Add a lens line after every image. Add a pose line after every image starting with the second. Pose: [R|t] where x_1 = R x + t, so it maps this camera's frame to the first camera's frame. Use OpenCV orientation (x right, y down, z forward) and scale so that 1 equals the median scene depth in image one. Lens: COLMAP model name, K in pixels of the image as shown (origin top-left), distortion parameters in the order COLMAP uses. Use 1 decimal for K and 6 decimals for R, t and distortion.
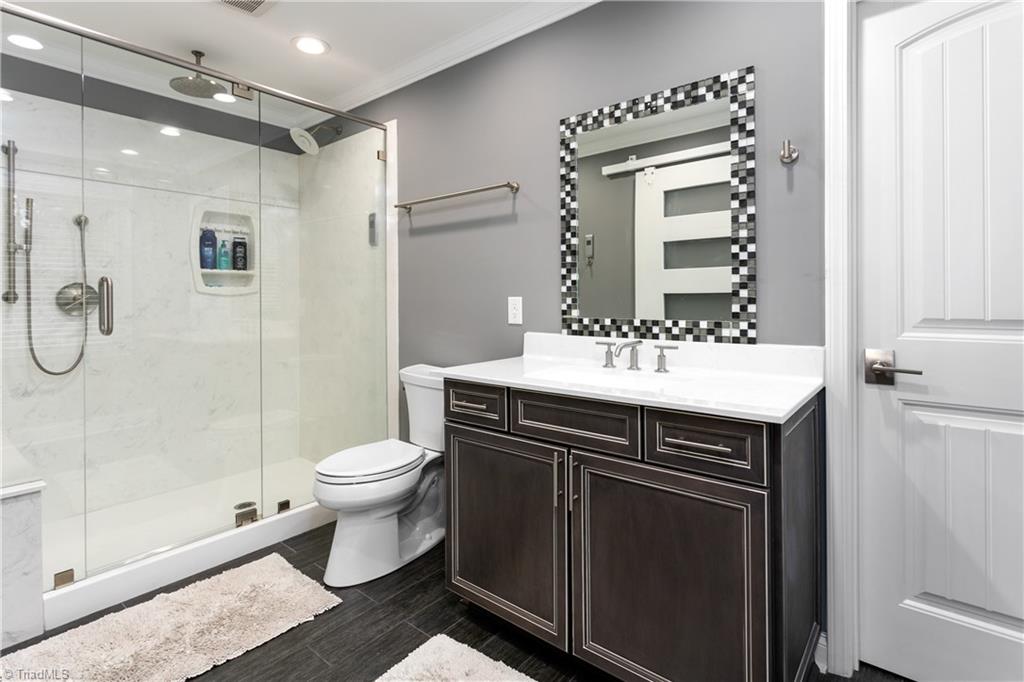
lens RADIAL K [[498.8, 0, 509.1], [0, 498.8, 304.6], [0, 0, 1]] dist [0.001171, 0.000891]
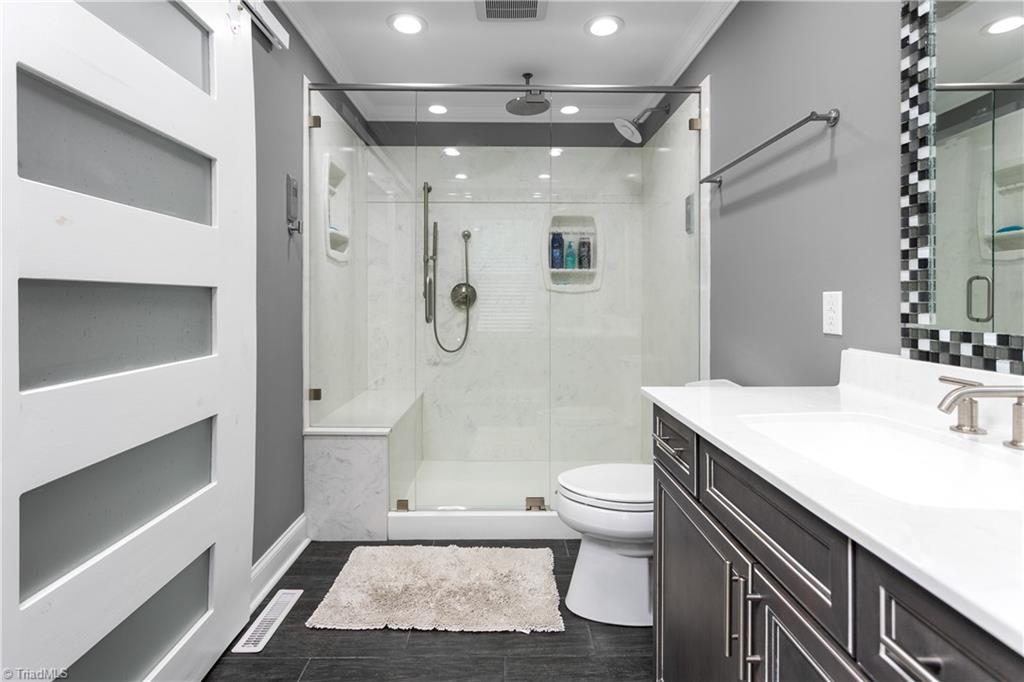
lens RADIAL K [[498.8, 0, 509.1], [0, 498.8, 304.6], [0, 0, 1]] dist [0.001171, 0.000891]
pose [[0.647467, 0.013930, -0.761966, 0.249017], [-0.014182, 0.999880, 0.006229, 0.003584], [0.761962, 0.006773, 0.647587, 0.303579]]
